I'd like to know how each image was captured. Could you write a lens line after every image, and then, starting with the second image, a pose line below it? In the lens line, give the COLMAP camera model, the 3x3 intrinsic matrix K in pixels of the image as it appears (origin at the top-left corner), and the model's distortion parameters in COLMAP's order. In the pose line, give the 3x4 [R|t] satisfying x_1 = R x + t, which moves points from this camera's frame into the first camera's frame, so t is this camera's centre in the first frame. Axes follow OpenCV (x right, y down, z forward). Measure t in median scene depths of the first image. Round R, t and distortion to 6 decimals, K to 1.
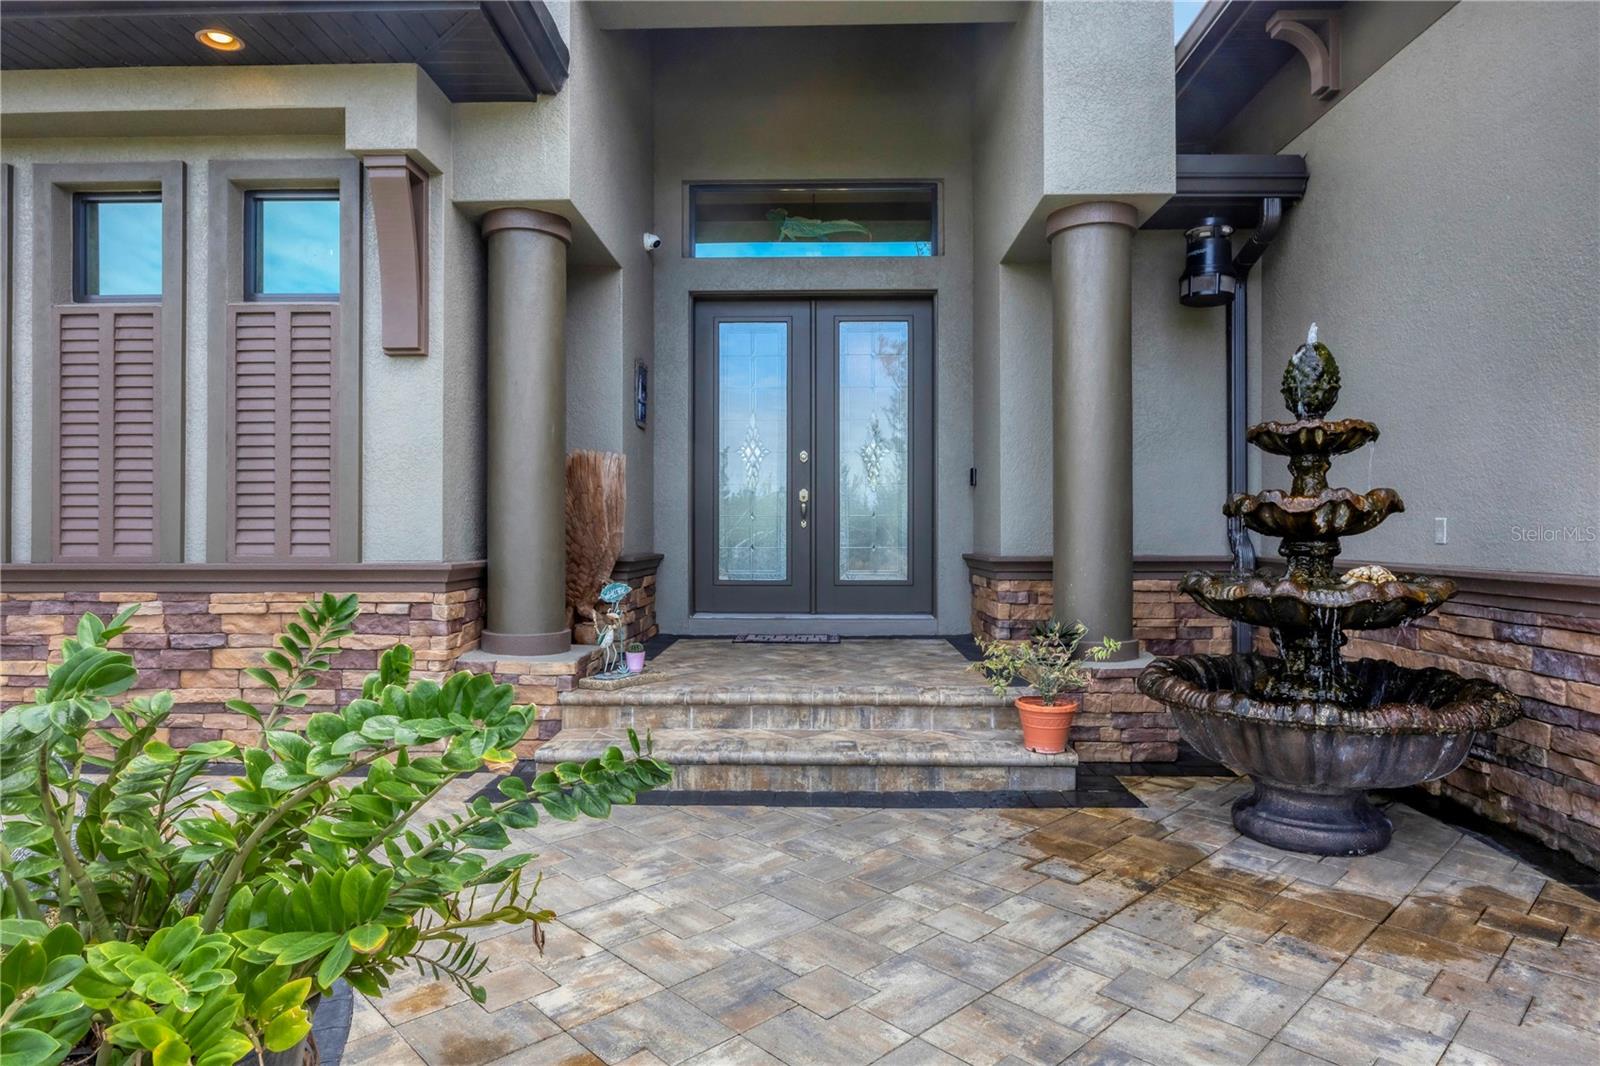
lens RADIAL K [[925.2, 0, 800.0], [0, 925.2, 533.0], [0, 0, 1]] dist [-0.007759, -0.001036]
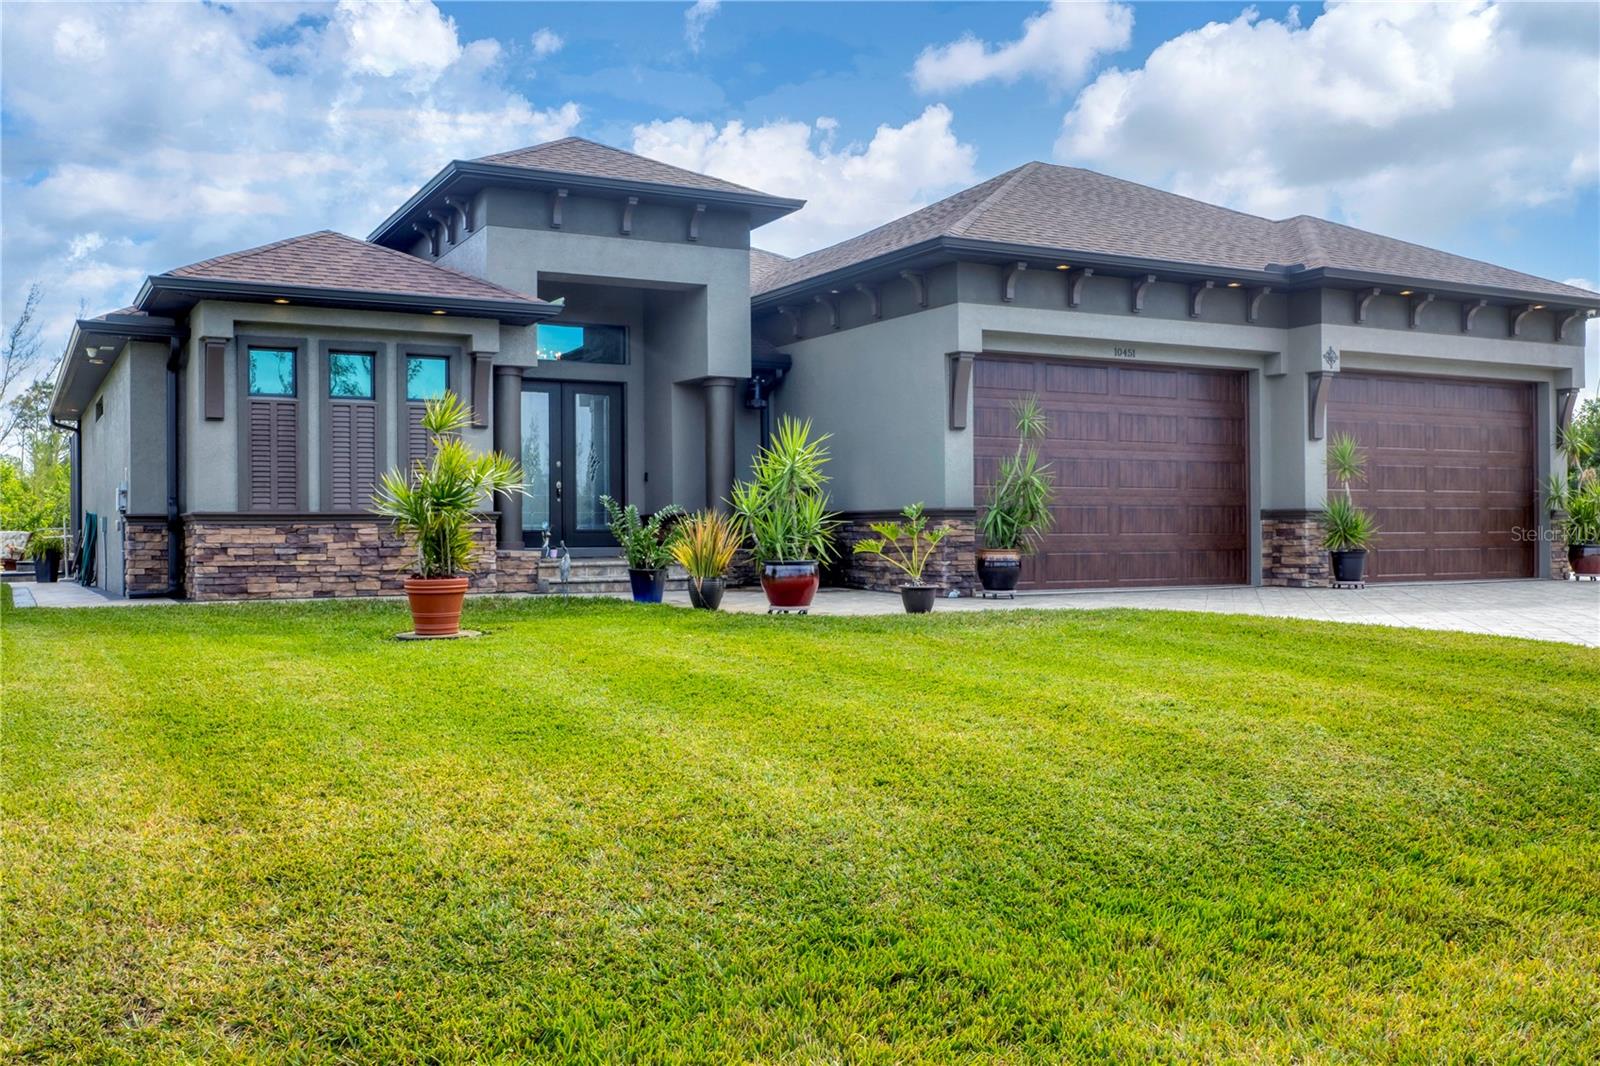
lens RADIAL K [[1433.6, 0, 800.0], [0, 1433.6, 533.0], [0, 0, 1]] dist [-0.083709, 0.399322]
pose [[0.861380, -0.005477, 0.507932, -1.486385], [0.006852, 0.999976, -0.000836, 0.089674], [-0.507915, 0.004201, 0.861397, -2.494759]]
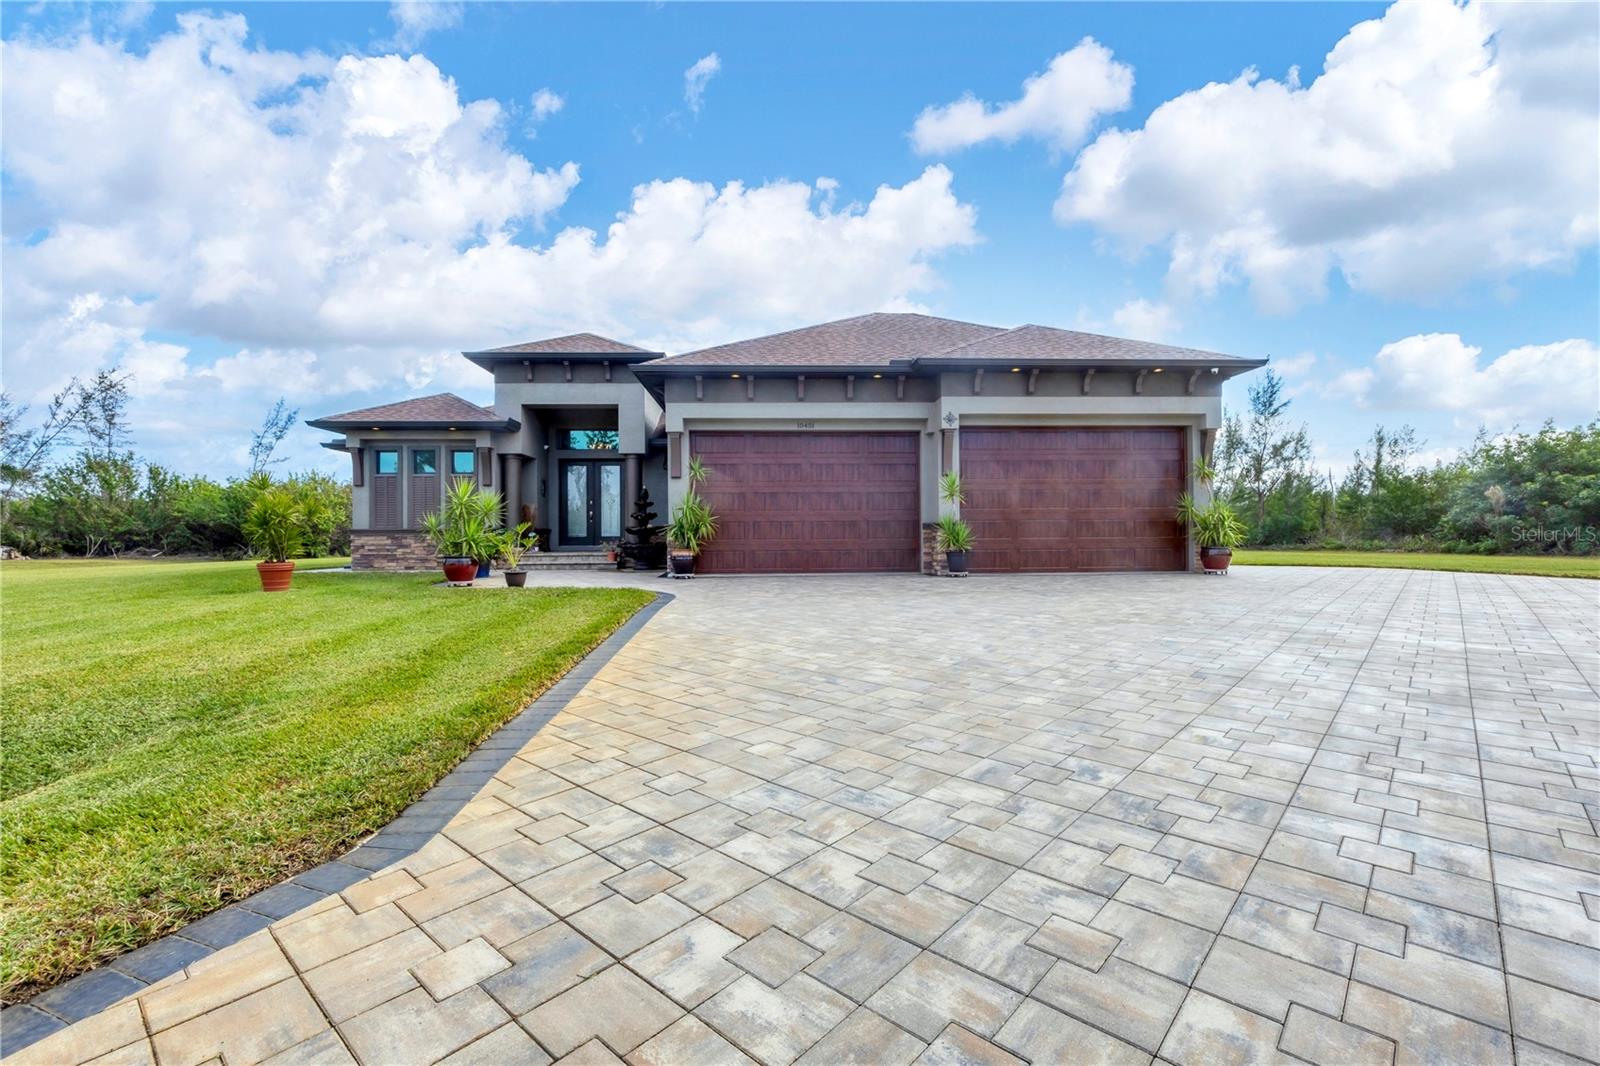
lens RADIAL K [[733.8, 0, 800.0], [0, 733.8, 533.0], [0, 0, 1]] dist [0.000728, -0.000140]
pose [[0.997119, -0.007598, 0.075468, 0.854152], [0.007984, 0.999957, -0.004810, 0.083247], [-0.075428, 0.005399, 0.997137, -2.753993]]
